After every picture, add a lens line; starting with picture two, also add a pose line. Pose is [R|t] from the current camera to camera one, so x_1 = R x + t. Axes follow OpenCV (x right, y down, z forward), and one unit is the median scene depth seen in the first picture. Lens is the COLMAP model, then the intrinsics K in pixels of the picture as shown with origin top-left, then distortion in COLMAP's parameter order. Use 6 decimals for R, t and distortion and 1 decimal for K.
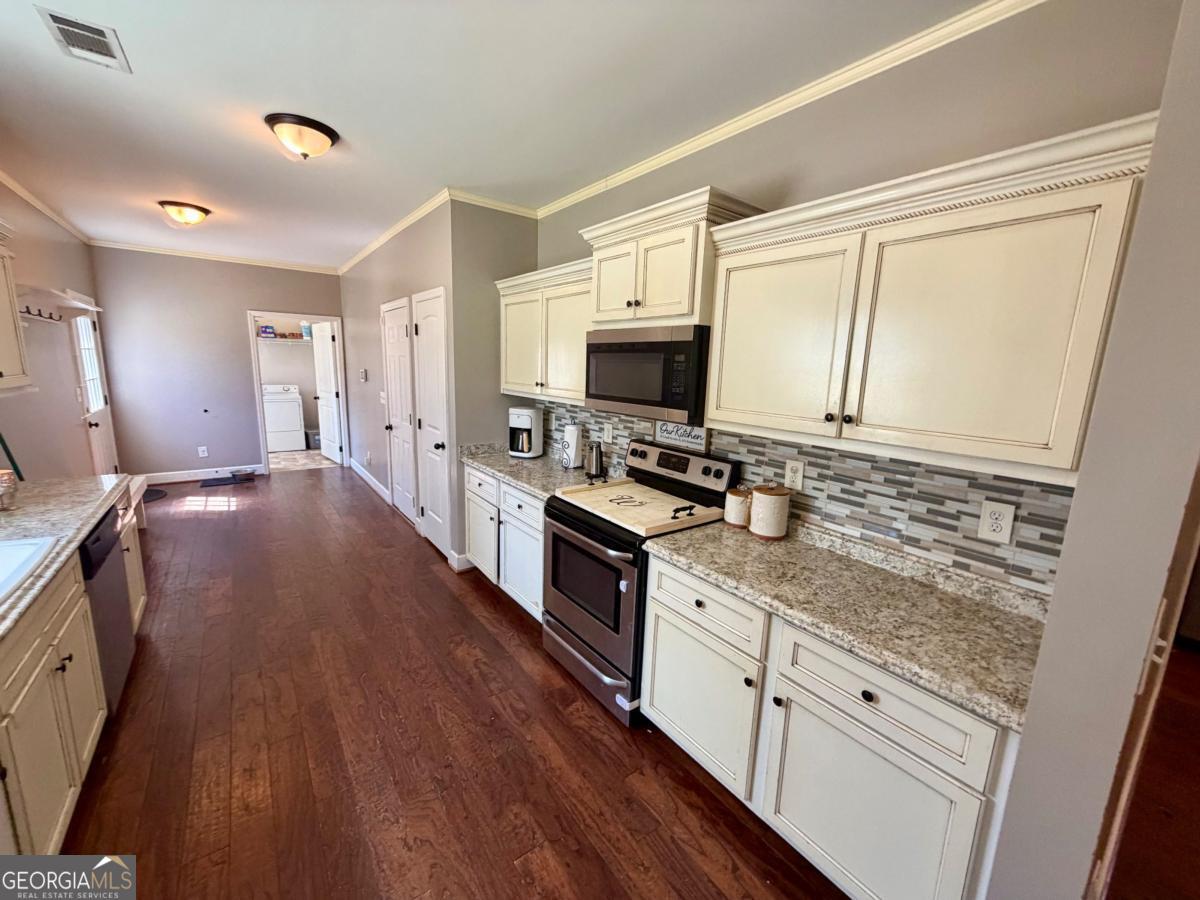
lens RADIAL K [[477.4, 0, 597.2], [0, 477.4, 450.7], [0, 0, 1]] dist [0.000651, -0.000049]
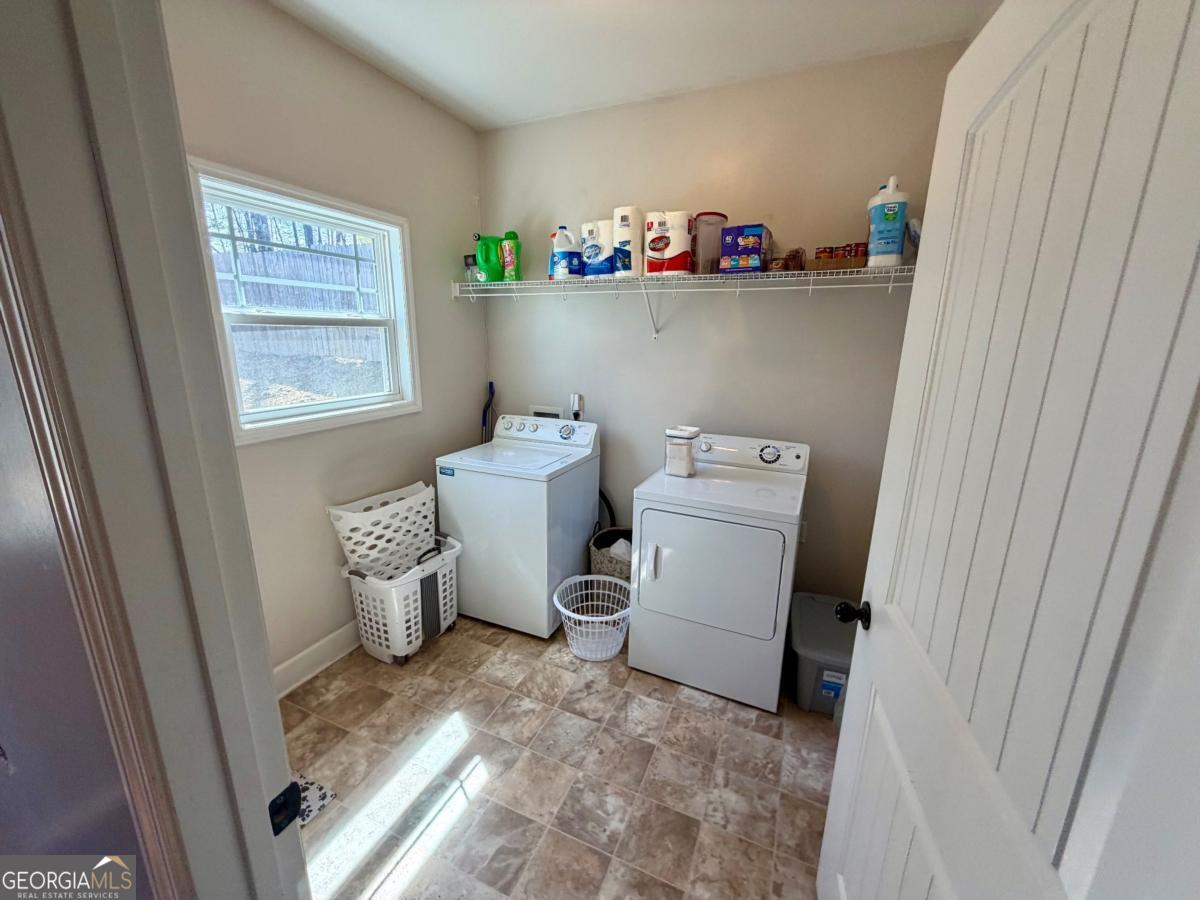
lens RADIAL K [[477.4, 0, 597.2], [0, 477.4, 450.7], [0, 0, 1]] dist [0.000651, -0.000049]
pose [[0.484000, 0.181728, -0.855990, -0.310247], [-0.156173, 0.980432, 0.119842, -0.101746], [0.861019, 0.075679, 0.502911, 0.521308]]
